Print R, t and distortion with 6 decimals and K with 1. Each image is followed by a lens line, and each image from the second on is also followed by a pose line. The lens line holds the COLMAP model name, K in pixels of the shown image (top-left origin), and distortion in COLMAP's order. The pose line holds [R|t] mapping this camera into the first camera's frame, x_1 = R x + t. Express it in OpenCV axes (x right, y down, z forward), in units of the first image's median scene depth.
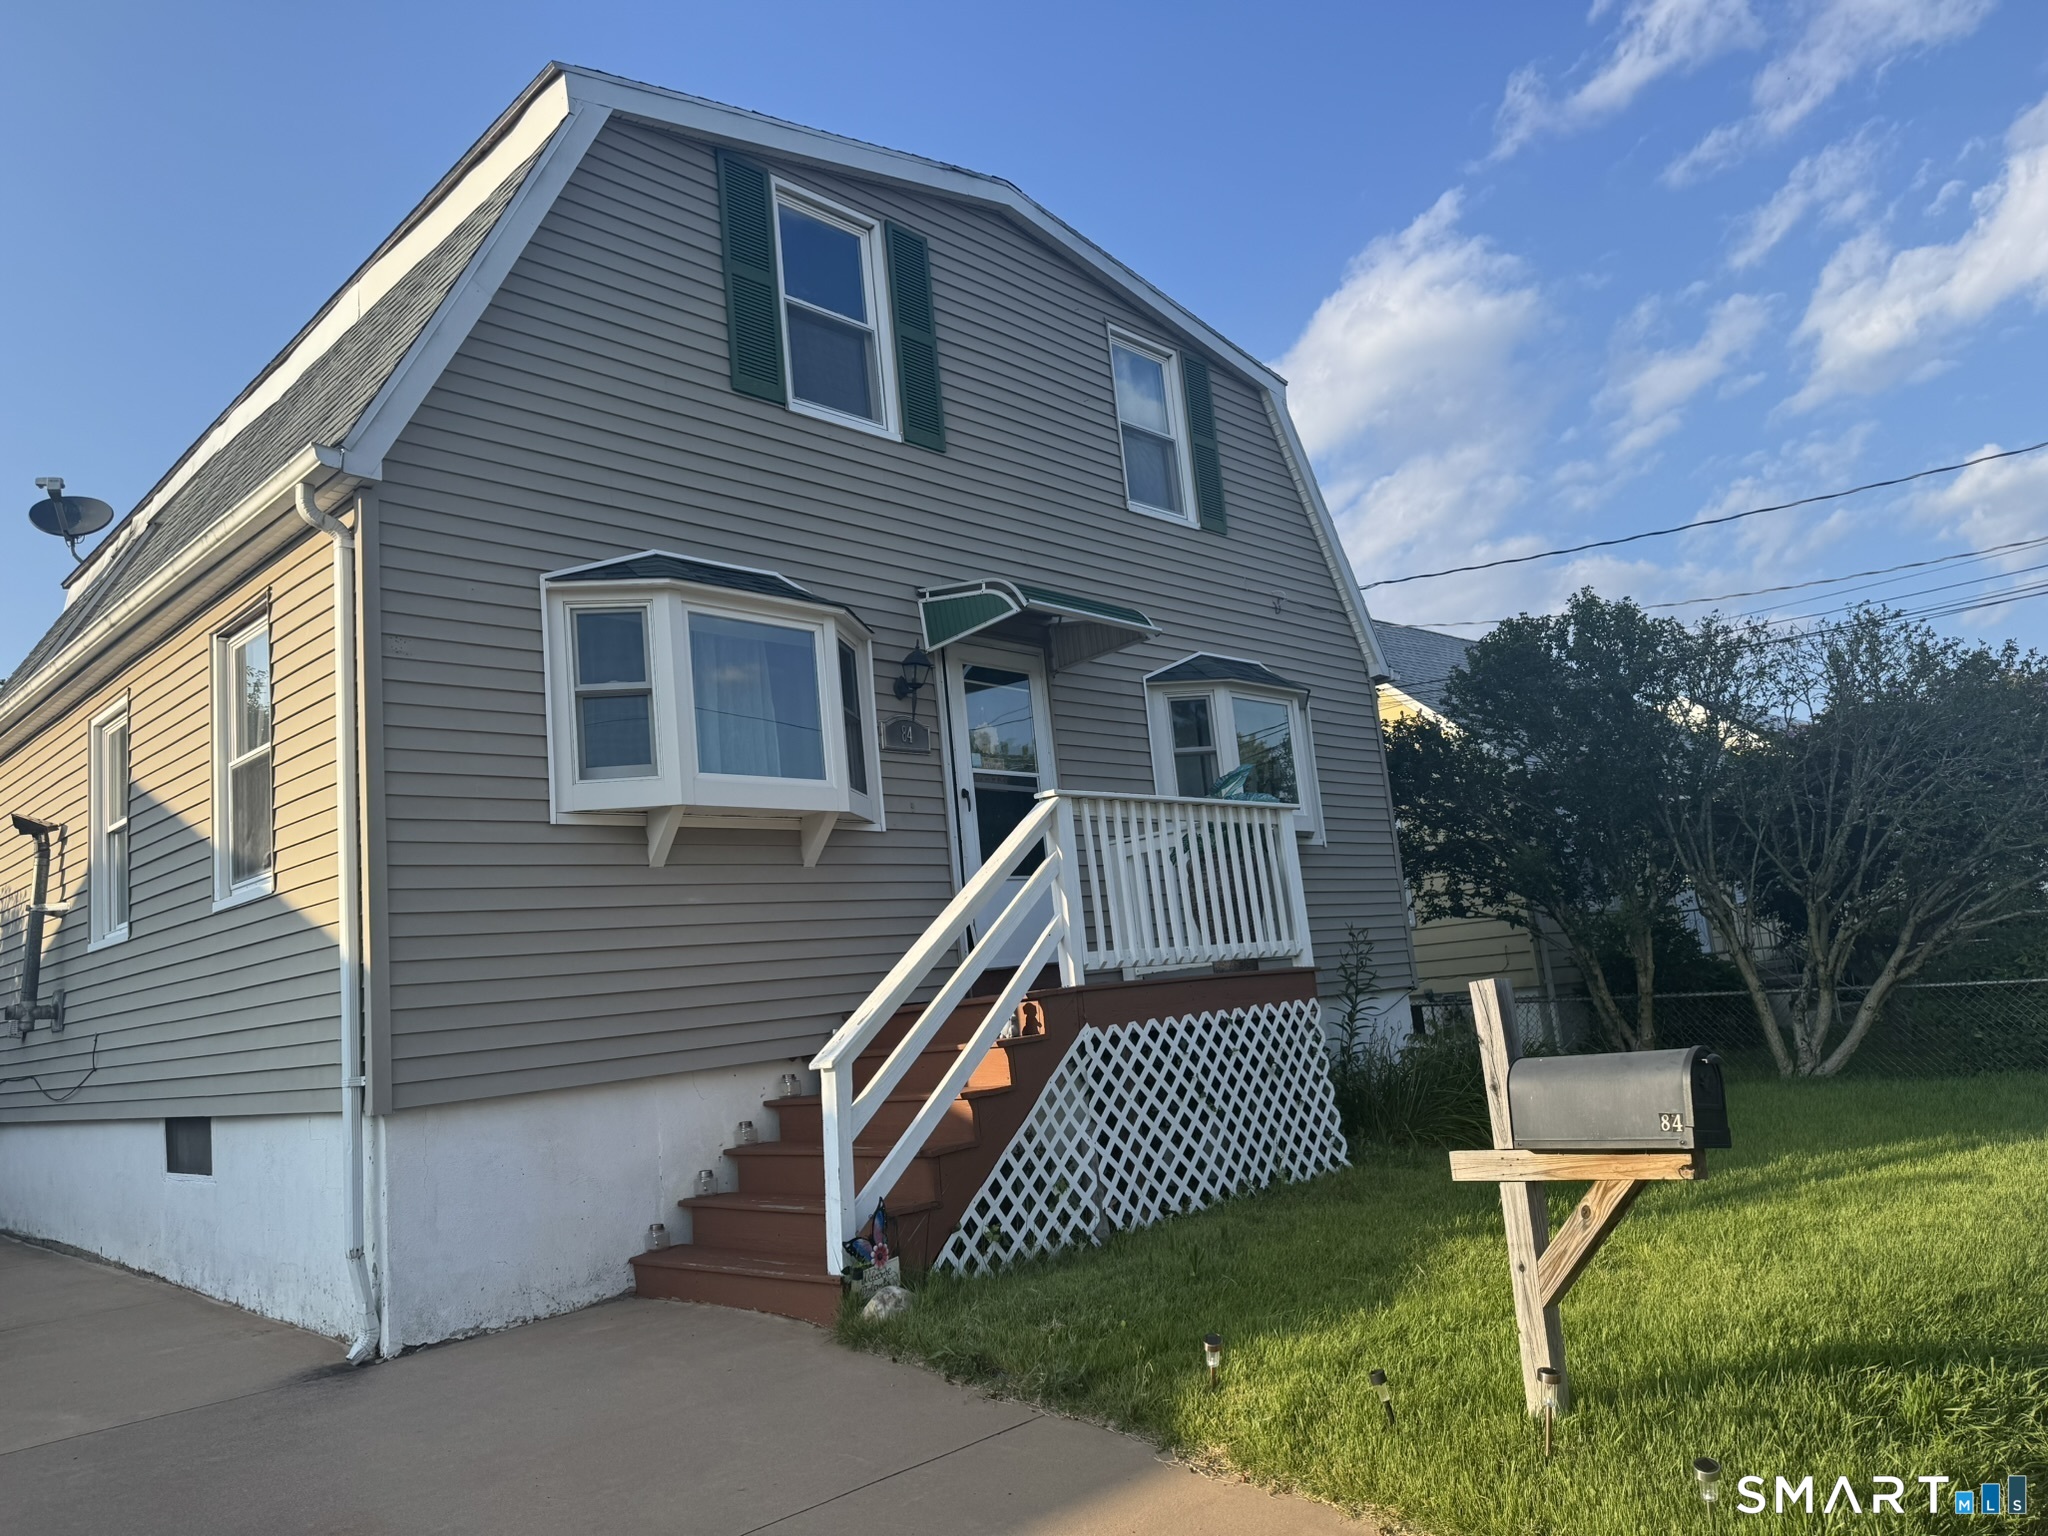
lens RADIAL K [[1411.5, 0, 1014.4], [0, 1411.5, 769.4], [0, 0, 1]] dist [0.148518, -0.272962]
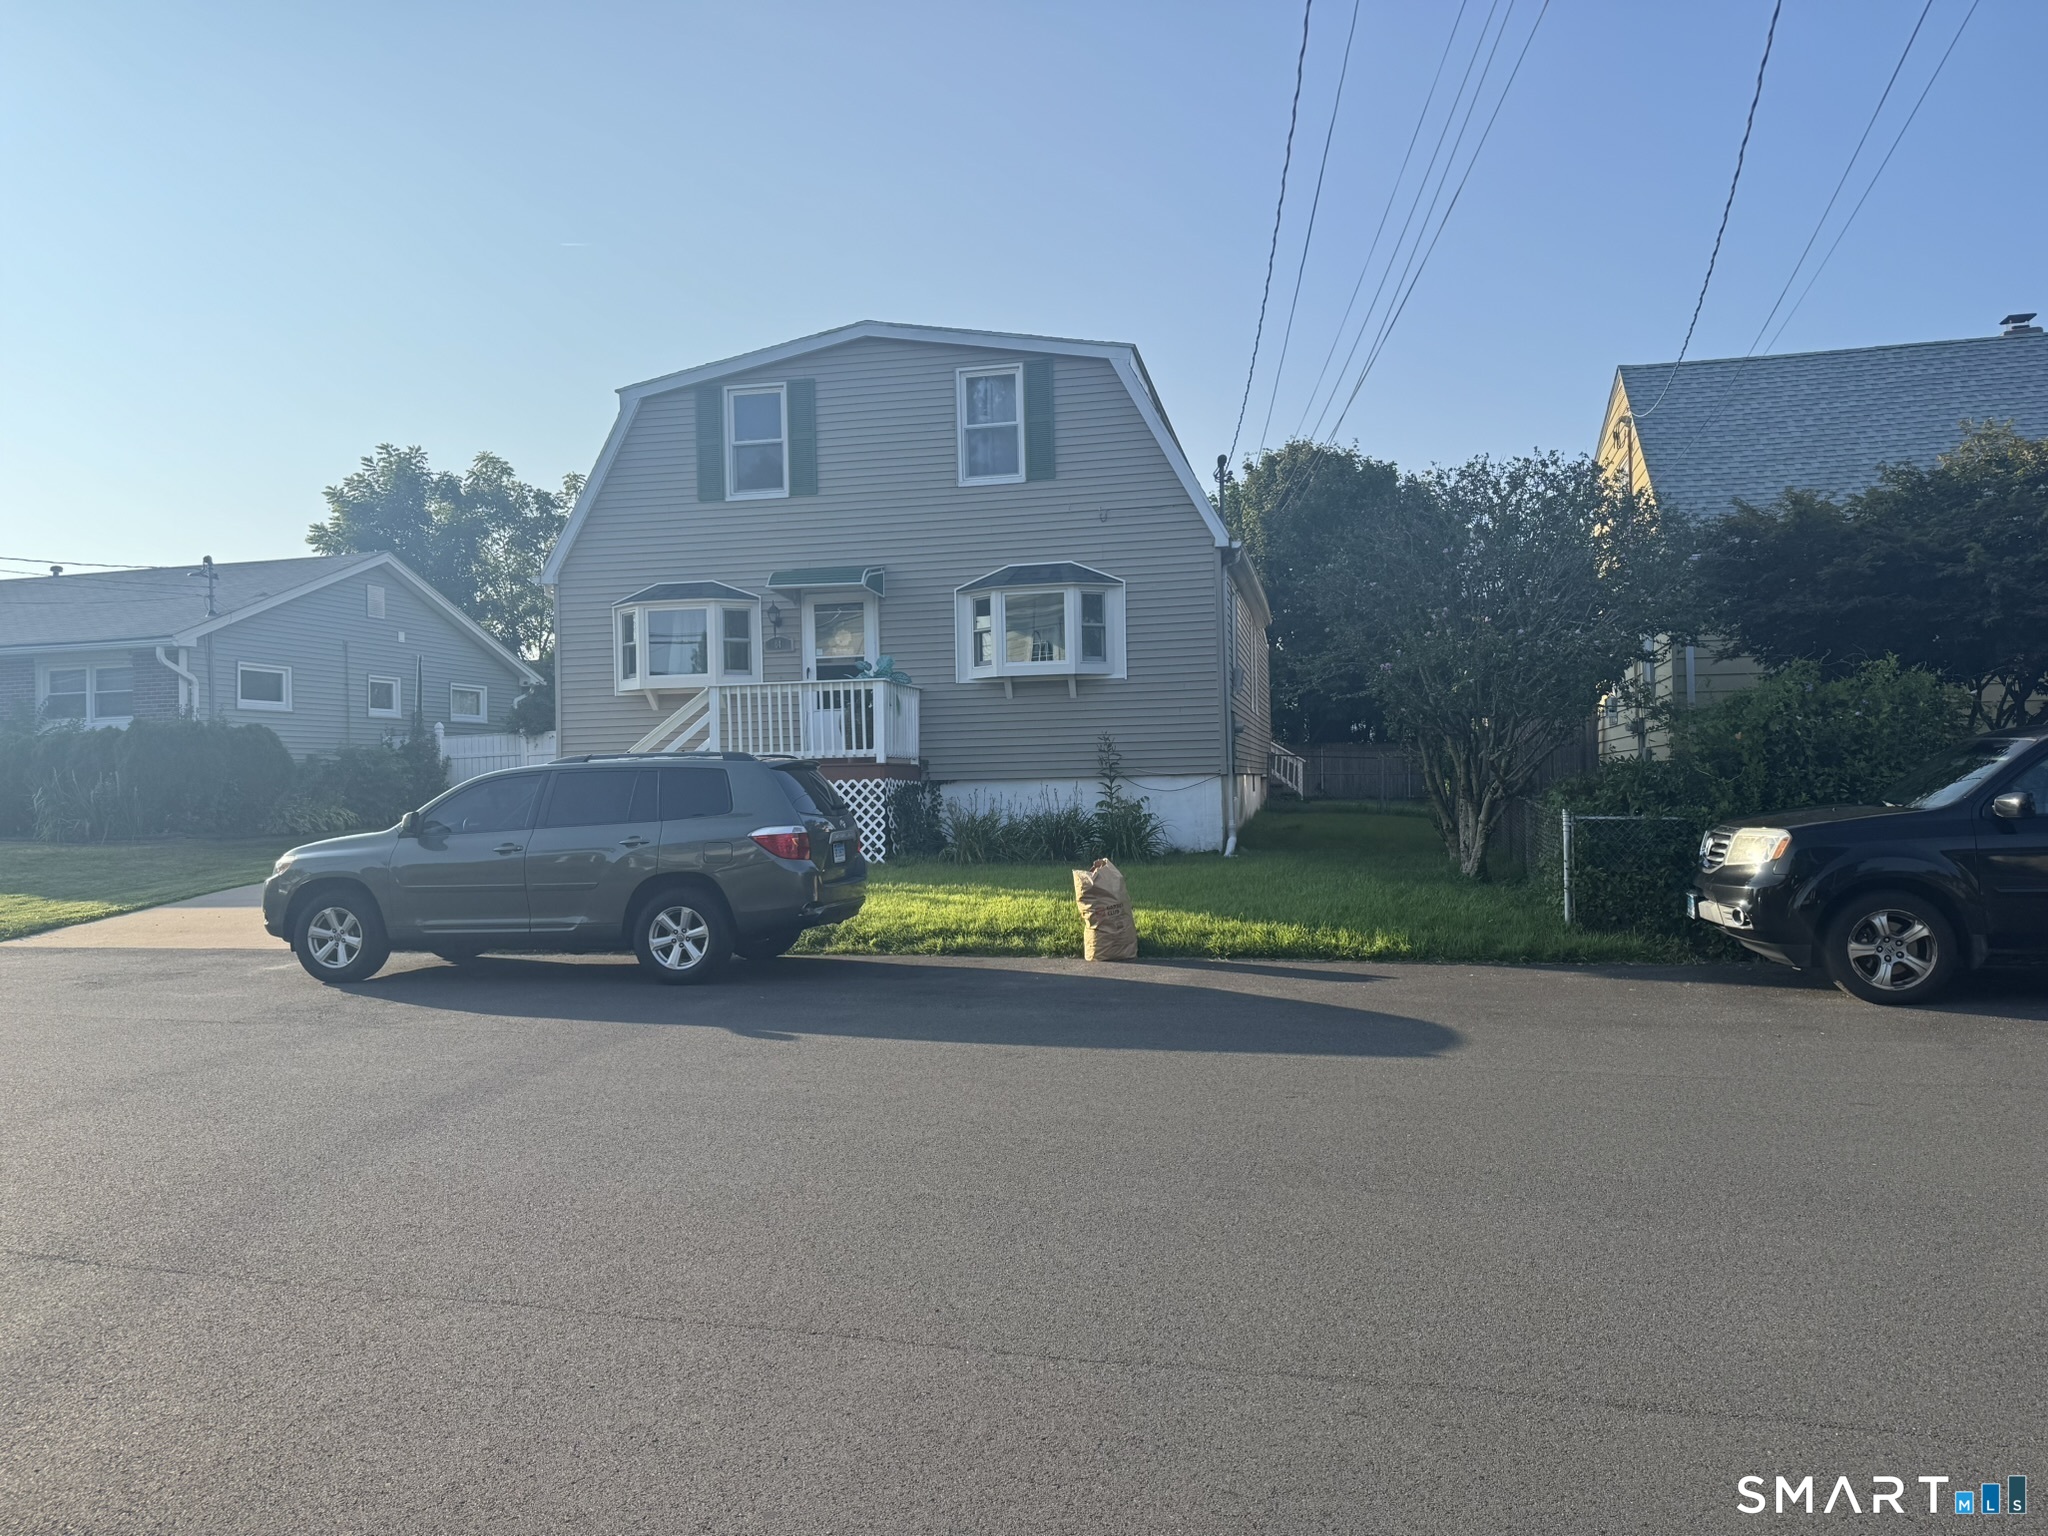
lens RADIAL K [[1430.5, 0, 1014.9], [0, 1430.5, 760.8], [0, 0, 1]] dist [0.131635, -0.137599]
pose [[0.534425, 0.072984, -0.842059, 2.208380], [0.113328, 0.981081, 0.156959, -0.171982], [0.837584, -0.179312, 0.516043, 0.155479]]
